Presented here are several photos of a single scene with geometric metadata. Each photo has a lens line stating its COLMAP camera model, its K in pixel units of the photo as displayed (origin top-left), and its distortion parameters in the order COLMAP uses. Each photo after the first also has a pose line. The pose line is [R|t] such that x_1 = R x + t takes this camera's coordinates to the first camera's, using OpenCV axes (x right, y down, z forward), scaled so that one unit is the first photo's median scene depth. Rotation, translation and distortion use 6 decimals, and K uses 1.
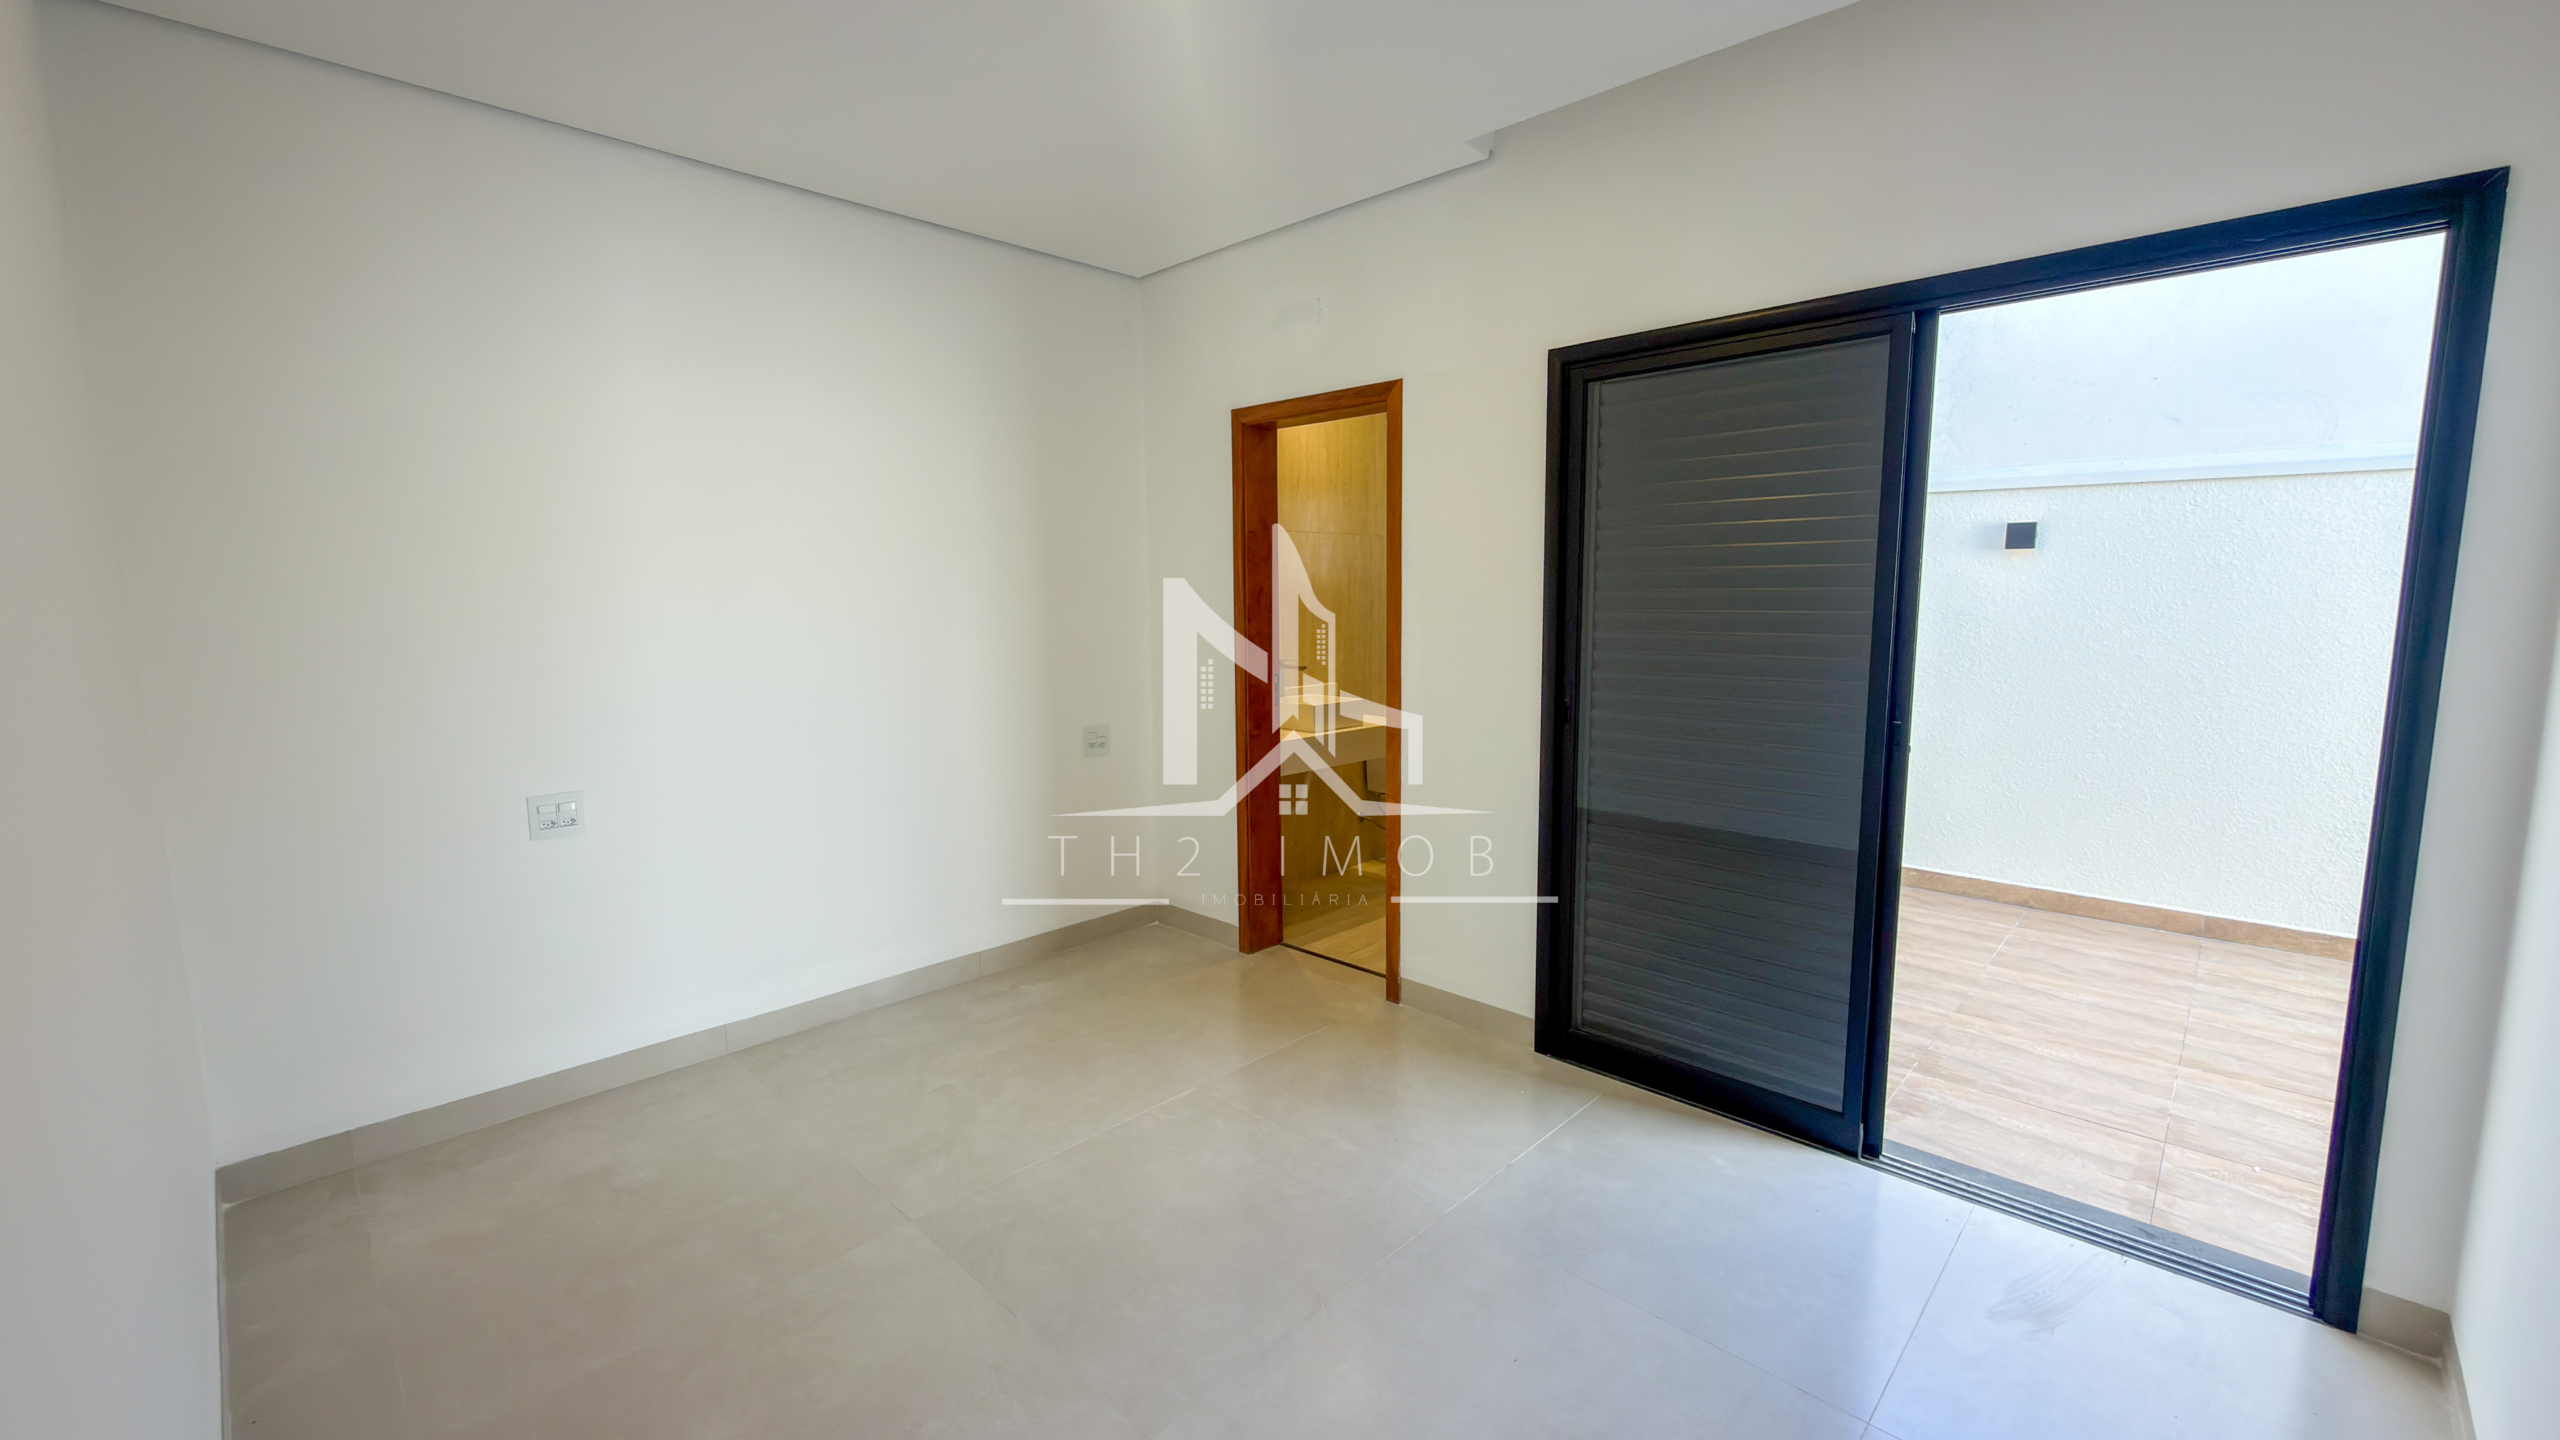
lens RADIAL K [[1024.3, 0, 1280.0], [0, 1024.3, 720.0], [0, 0, 1]] dist [-0.000143, -0.000049]
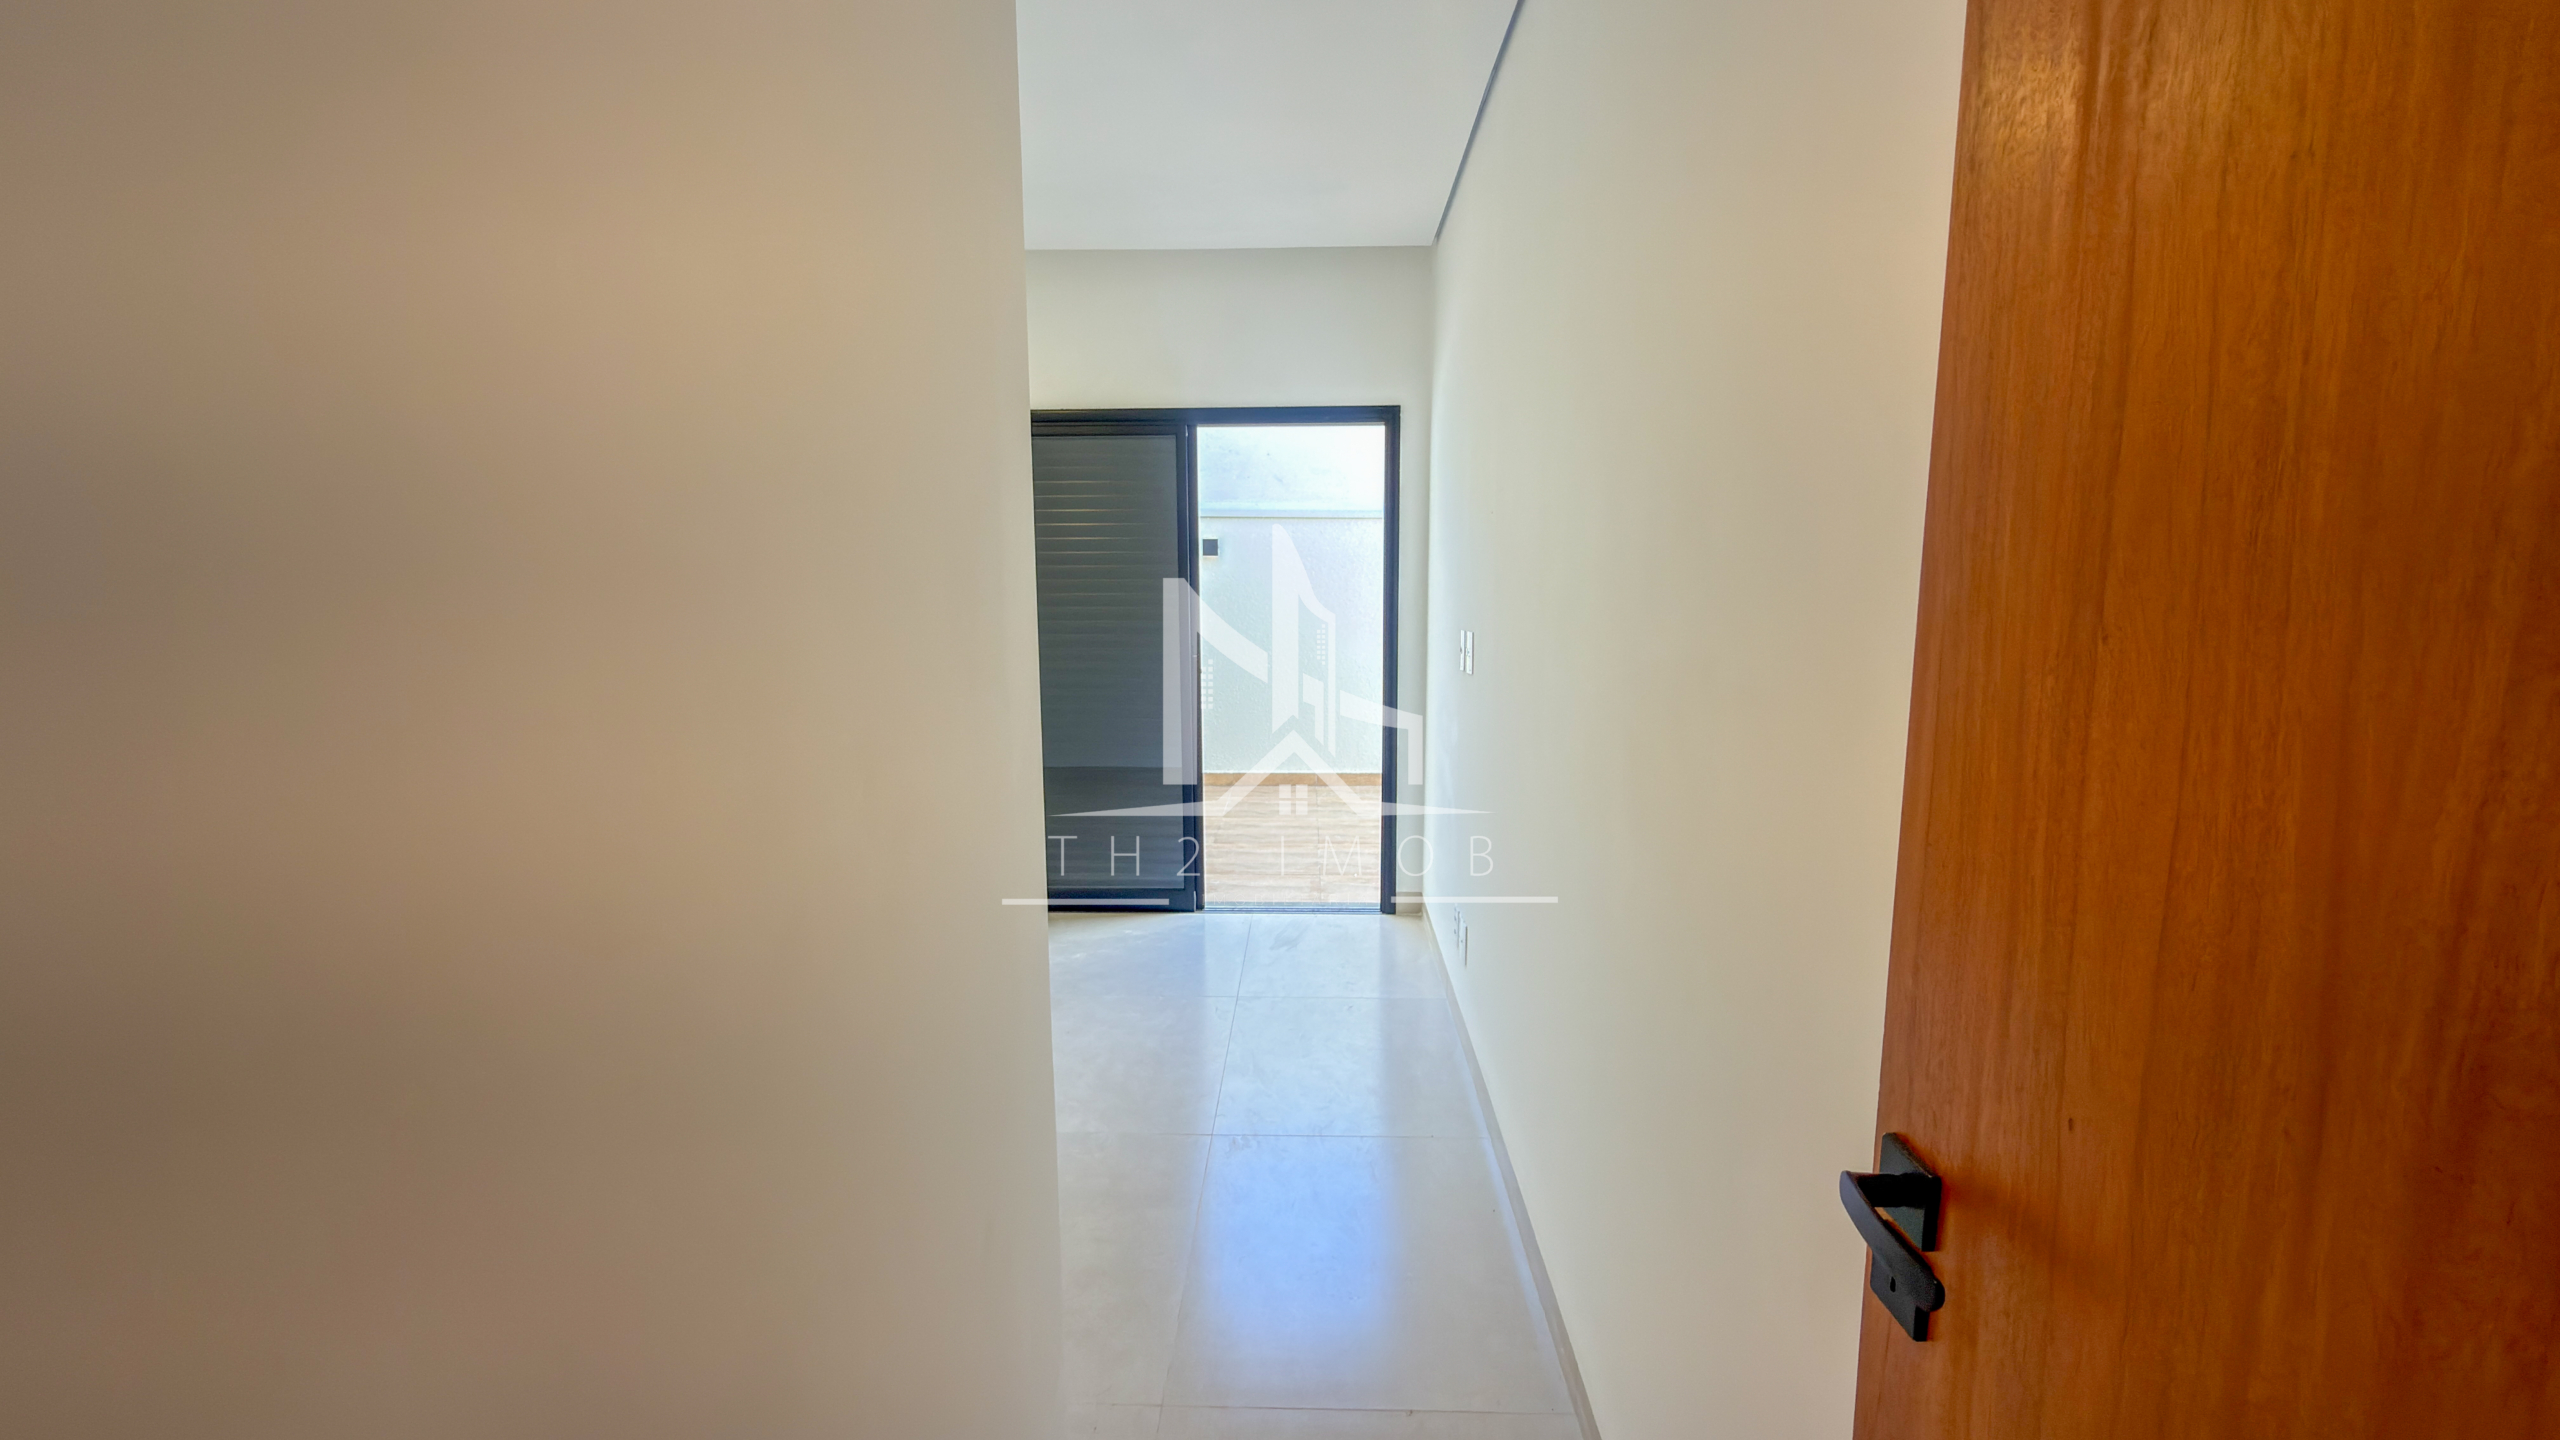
lens RADIAL K [[1024.3, 0, 1280.0], [0, 1024.3, 720.0], [0, 0, 1]] dist [-0.000143, -0.000049]
pose [[0.742266, -0.084953, 0.664698, -0.439998], [0.082032, 0.995990, 0.035690, 0.057748], [-0.665065, 0.028035, 0.746259, -0.384301]]
